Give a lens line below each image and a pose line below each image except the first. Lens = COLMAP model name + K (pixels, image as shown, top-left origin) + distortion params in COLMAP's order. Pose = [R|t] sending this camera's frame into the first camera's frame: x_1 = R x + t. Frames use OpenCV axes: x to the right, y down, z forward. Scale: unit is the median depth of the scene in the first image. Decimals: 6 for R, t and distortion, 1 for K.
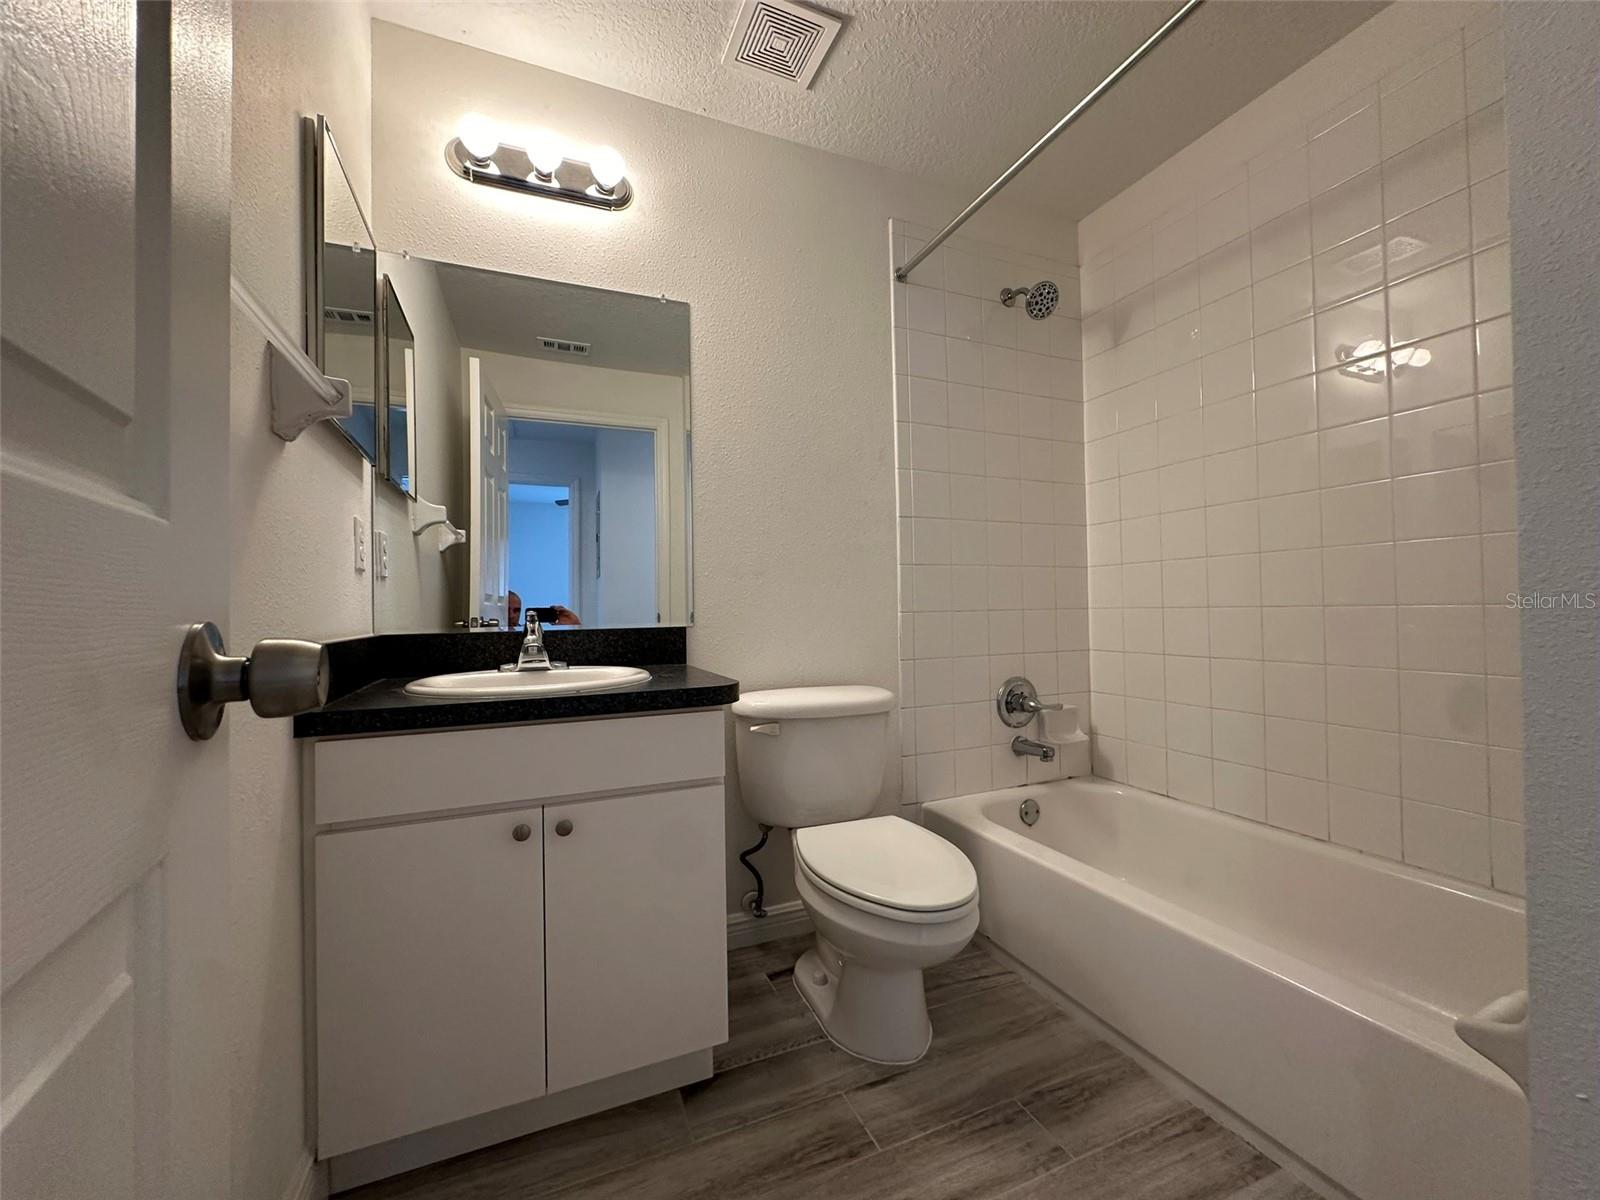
lens RADIAL K [[639.1, 0, 800.0], [0, 639.1, 600.0], [0, 0, 1]] dist [-0.003995, 0.000892]
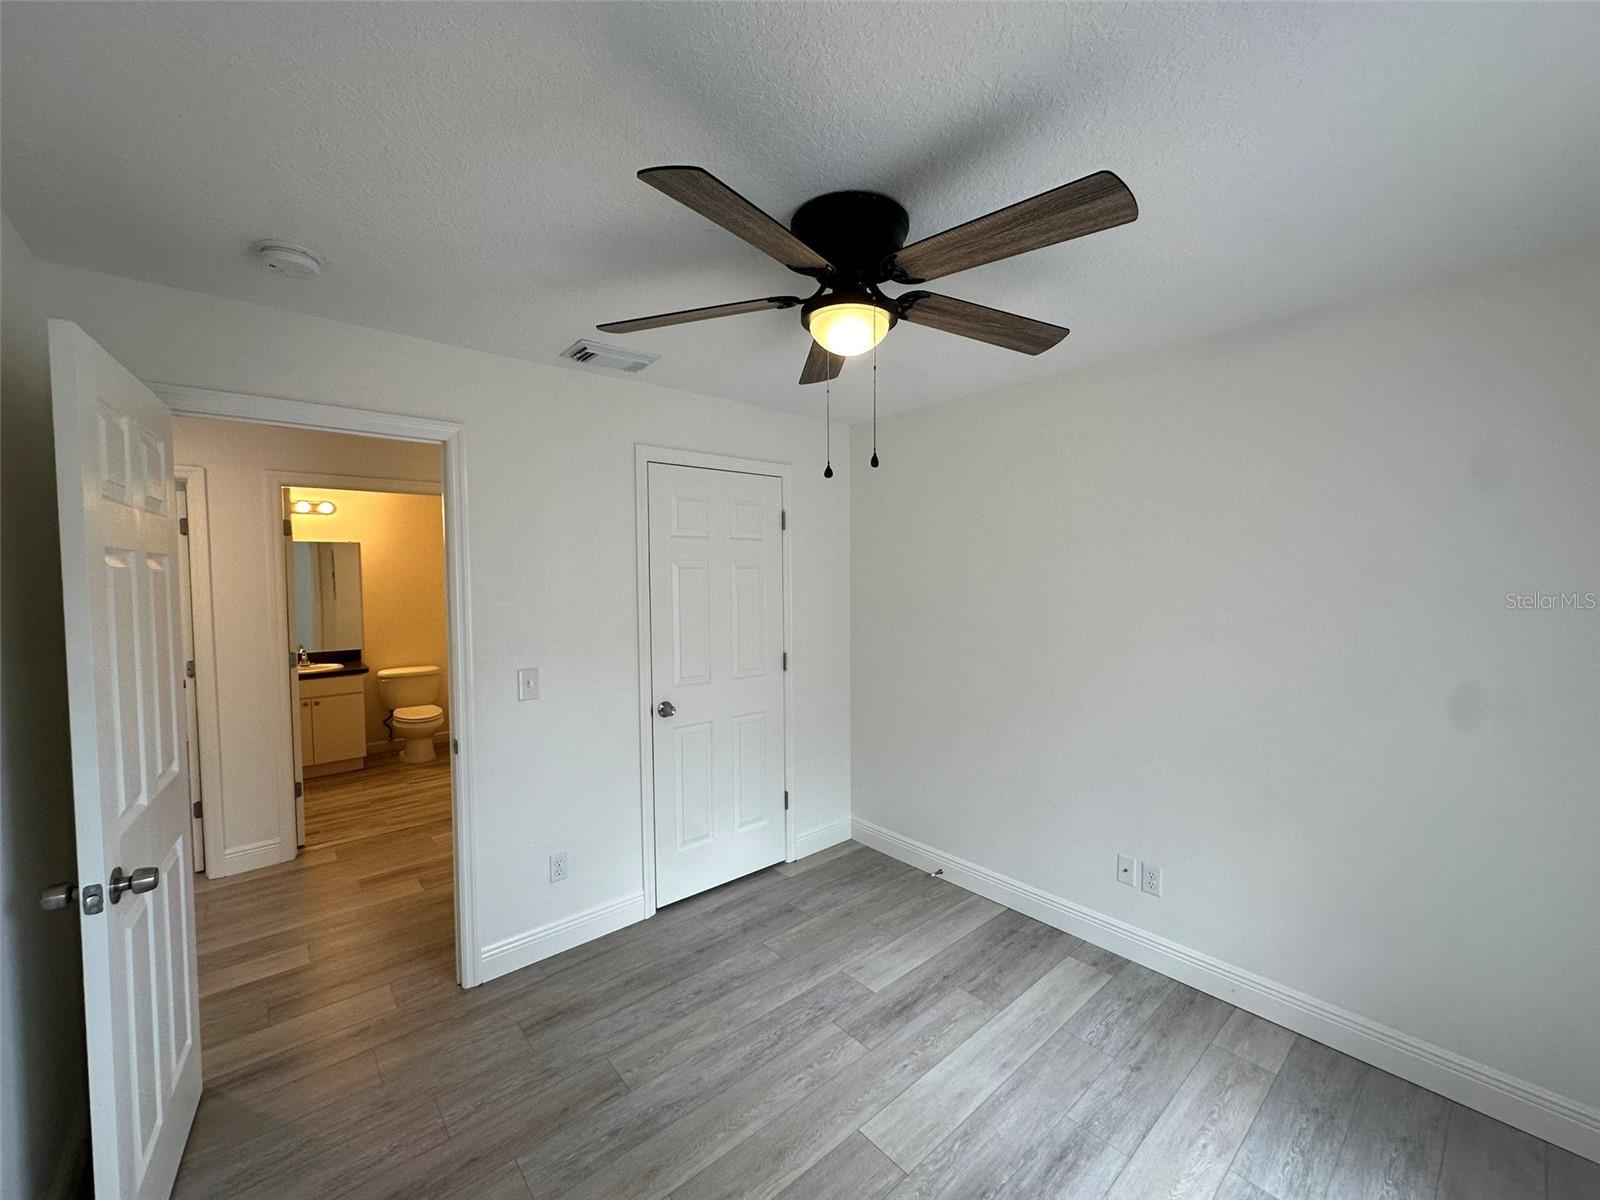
lens RADIAL K [[639.1, 0, 800.0], [0, 639.1, 600.0], [0, 0, 1]] dist [-0.003995, 0.000892]
pose [[0.952131, -0.012605, 0.305431, 1.038958], [0.000032, 0.999154, 0.041134, -0.371649], [-0.305691, -0.039155, 0.951325, -2.960840]]
